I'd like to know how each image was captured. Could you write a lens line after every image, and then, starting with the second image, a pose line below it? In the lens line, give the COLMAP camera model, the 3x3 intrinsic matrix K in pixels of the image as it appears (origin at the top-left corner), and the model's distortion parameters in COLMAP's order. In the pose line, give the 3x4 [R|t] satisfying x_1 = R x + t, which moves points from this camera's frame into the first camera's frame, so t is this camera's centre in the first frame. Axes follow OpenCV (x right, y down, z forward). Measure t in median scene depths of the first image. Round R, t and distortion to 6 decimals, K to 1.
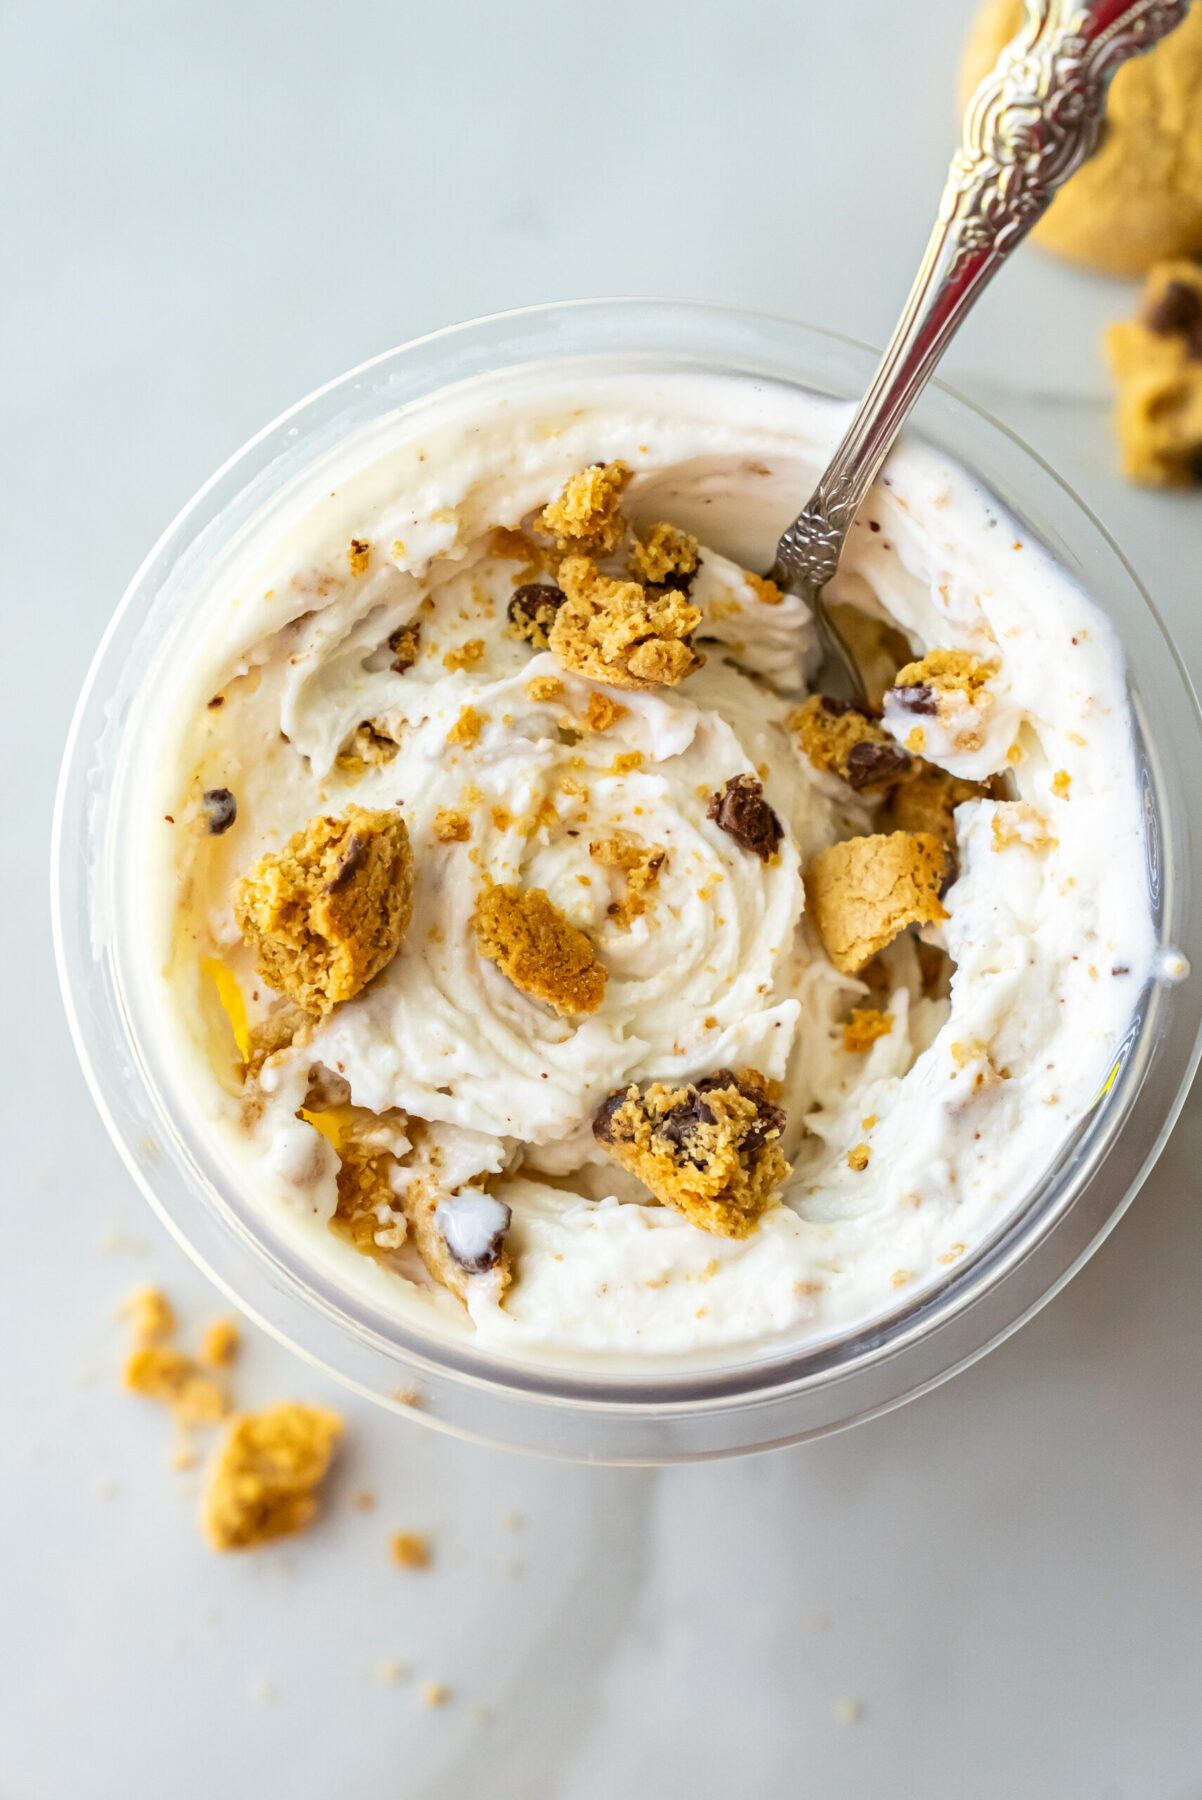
lens RADIAL K [[3468.3, 0, 618.0], [0, 3468.3, 903.9], [0, 0, 1]] dist [0.030650, 0.000000]
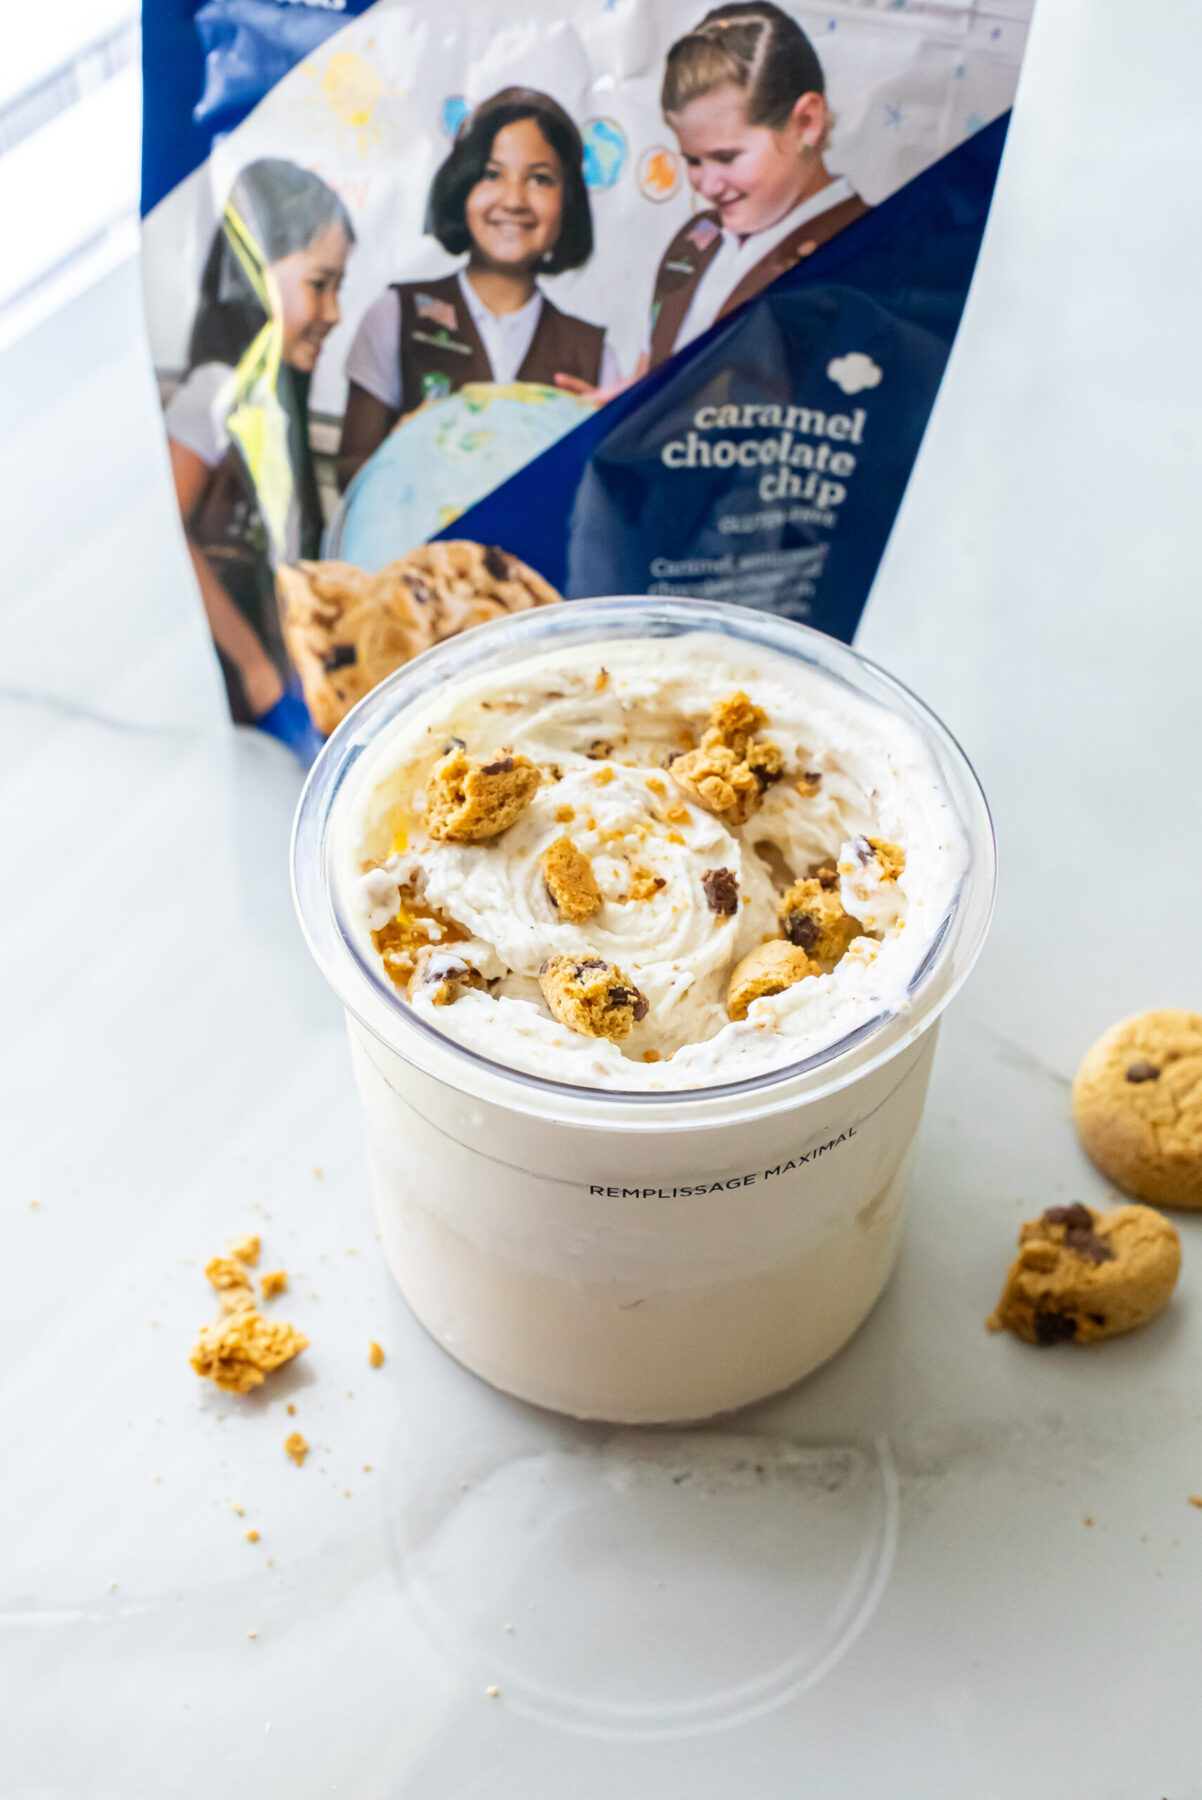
lens RADIAL K [[2667.1, 0, 605.5], [0, 2667.1, 905.0], [0, 0, 1]] dist [0.034461, 0.000000]
pose [[0.852616, 0.391990, -0.345527, 0.434091], [-0.519205, 0.710089, -0.475605, 0.615710], [0.058922, 0.584908, 0.808957, -0.017502]]
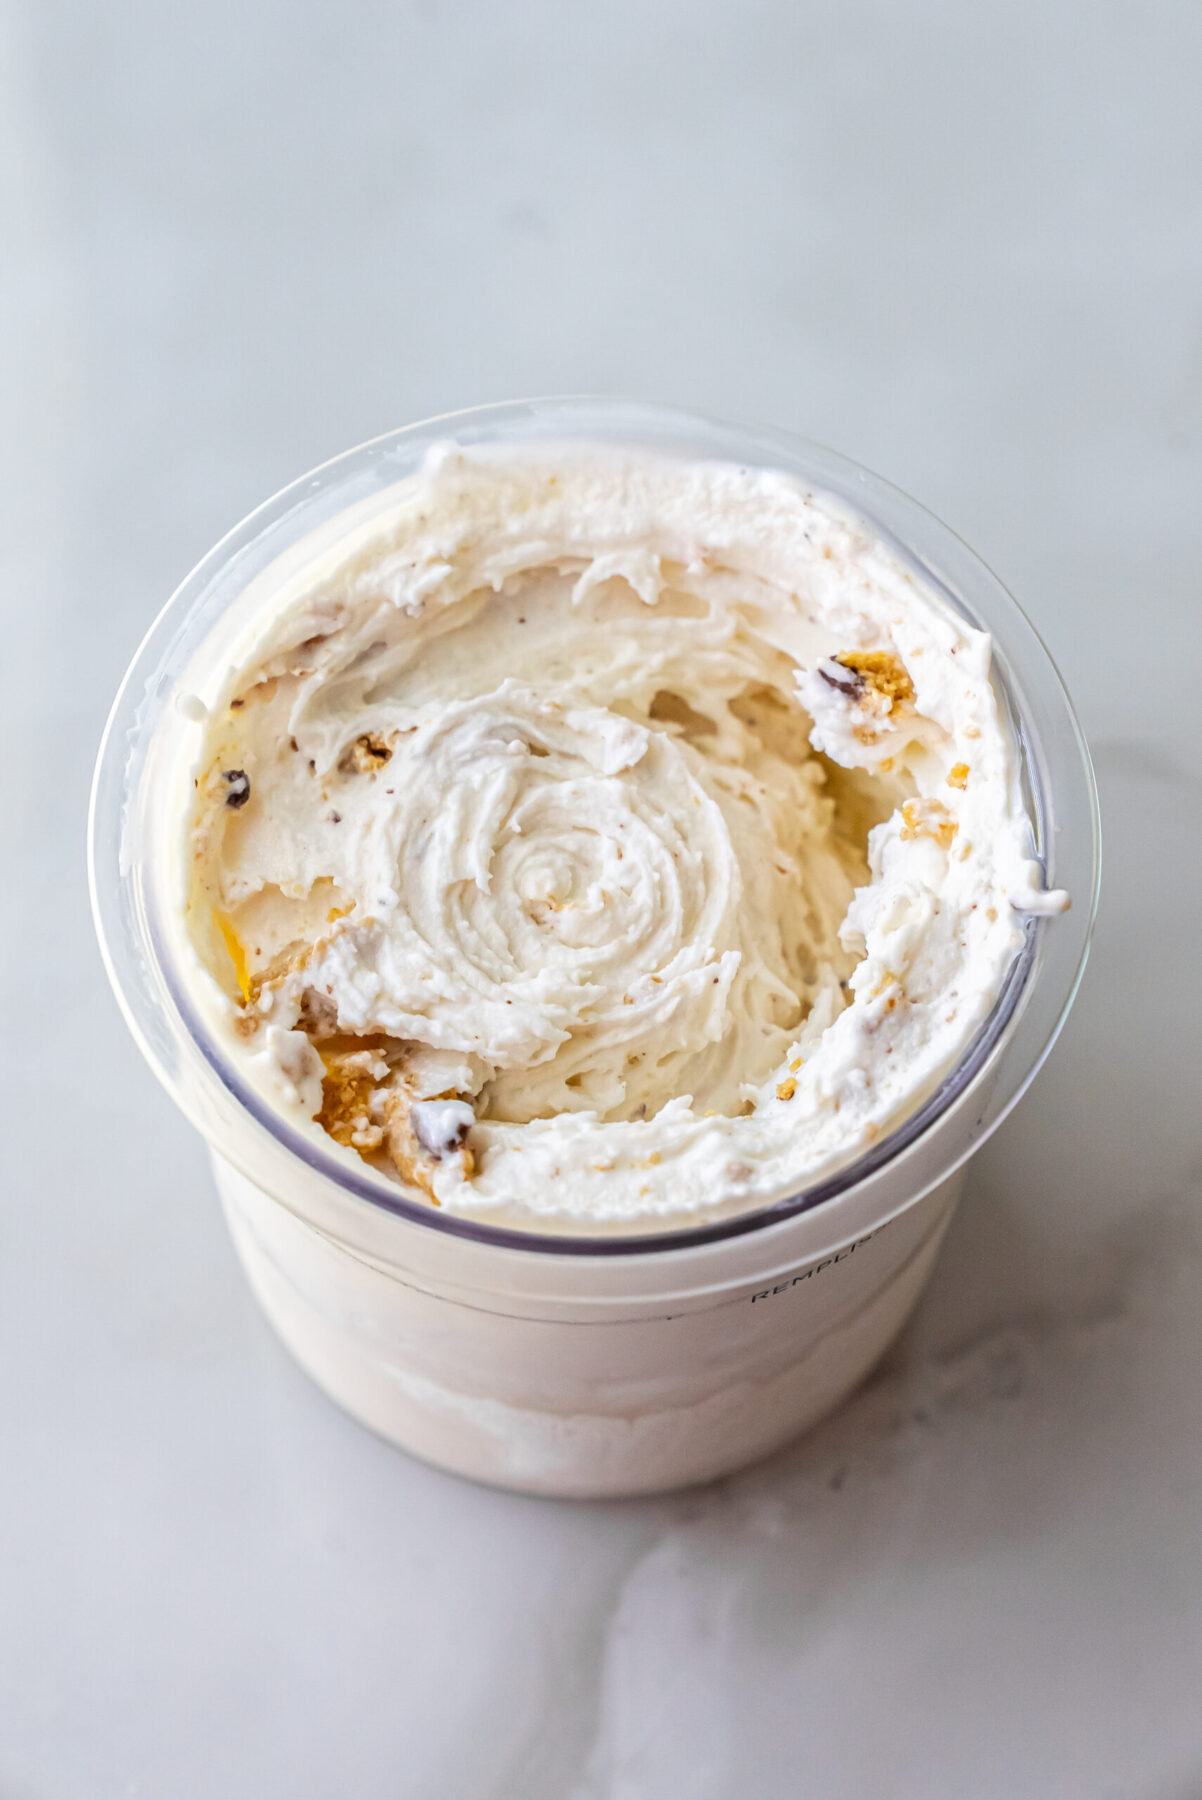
lens RADIAL K [[3468.3, 0, 597.3], [0, 3468.3, 854.2], [0, 0, 1]] dist [0.030650, 0.000000]
pose [[0.999811, 0.017780, -0.007920, 0.015701], [-0.019435, 0.934423, -0.355635, 0.404048], [0.001077, 0.355722, 0.934591, -0.077116]]
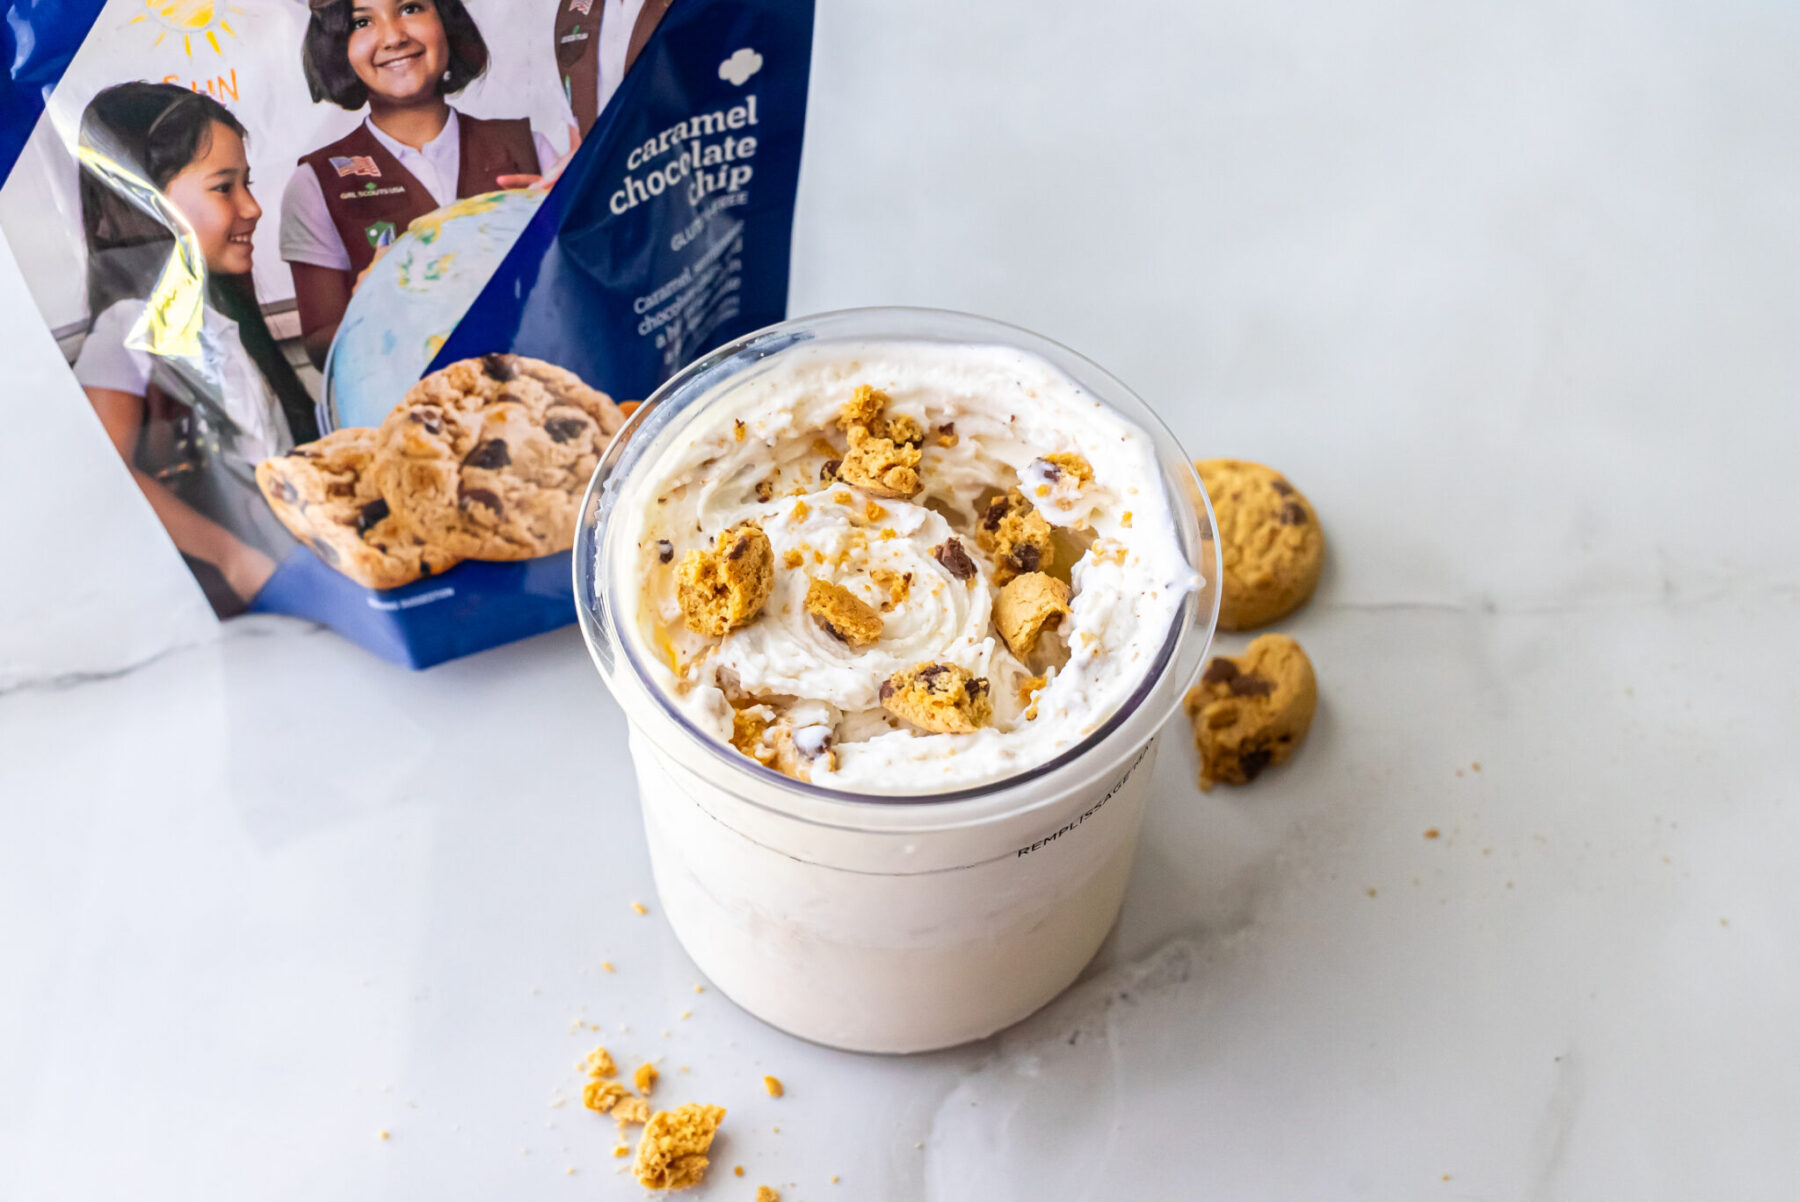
lens RADIAL K [[2533.1, 0, 937.8], [0, 2533.1, 583.5], [0, 0, 1]] dist [0.012471, 0.000000]
pose [[0.998260, -0.035985, 0.046717, -0.035057], [0.054446, 0.866745, -0.495770, 0.647408], [-0.022652, 0.497451, 0.867196, -0.136197]]
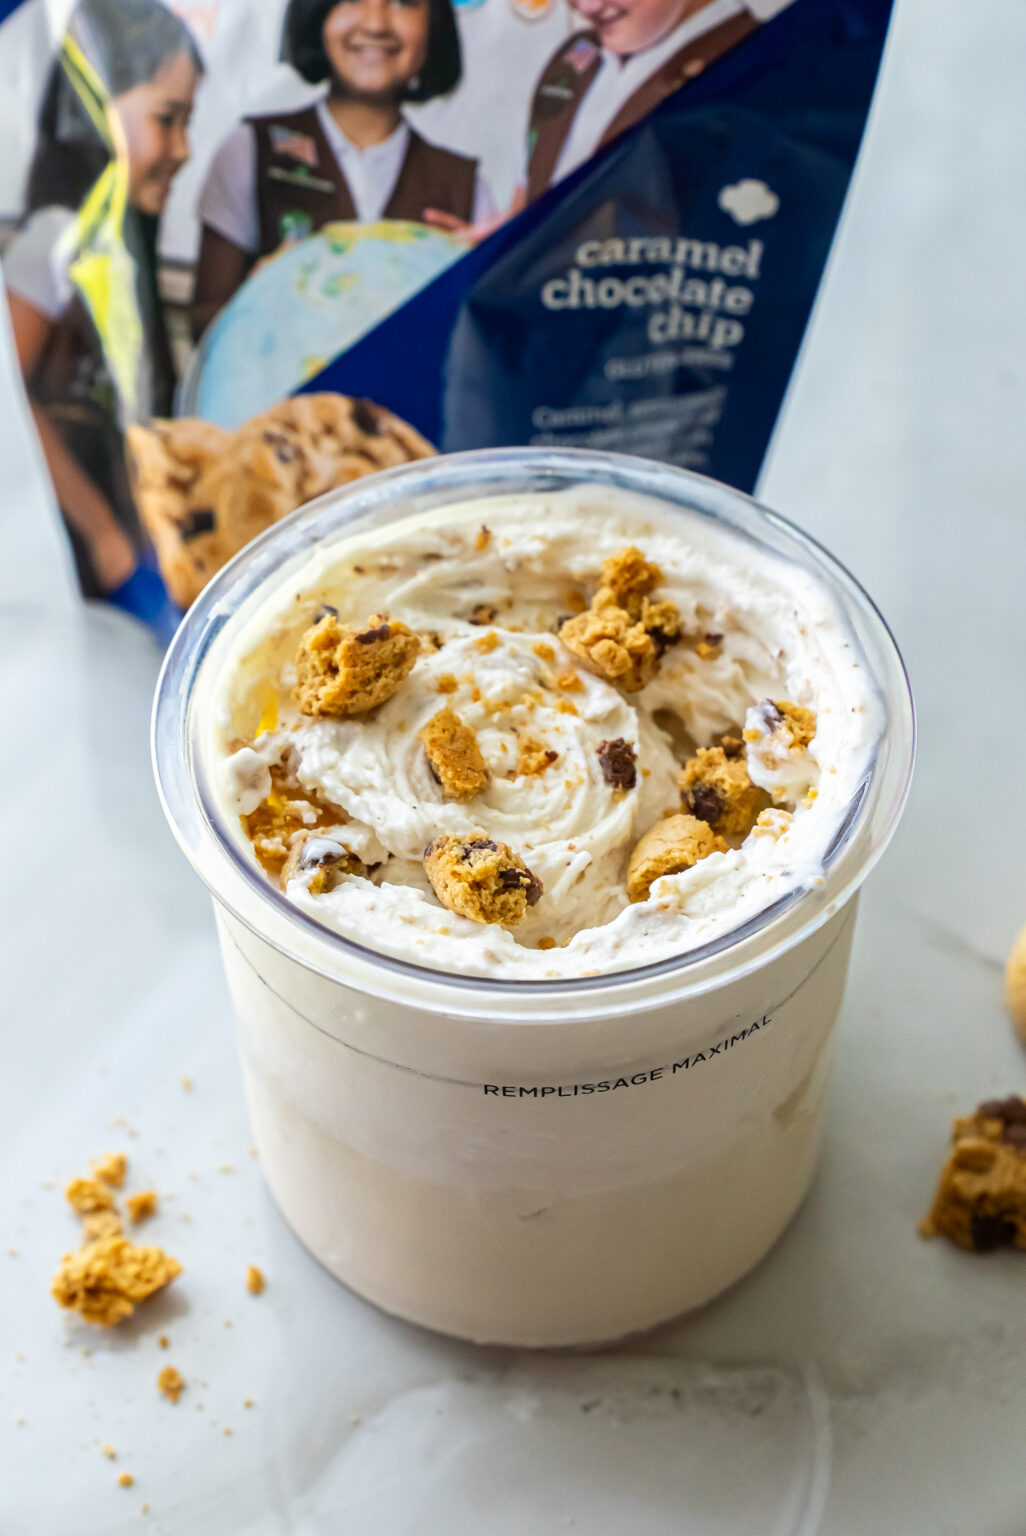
lens RADIAL K [[2978.3, 0, 507.6], [0, 2978.3, 757.7], [0, 0, 1]] dist [0.048301, 0.000000]
pose [[0.863597, 0.365531, -0.347257, 0.451934], [-0.499358, 0.715173, -0.489050, 0.641854], [0.069585, 0.595748, 0.800152, -0.044389]]
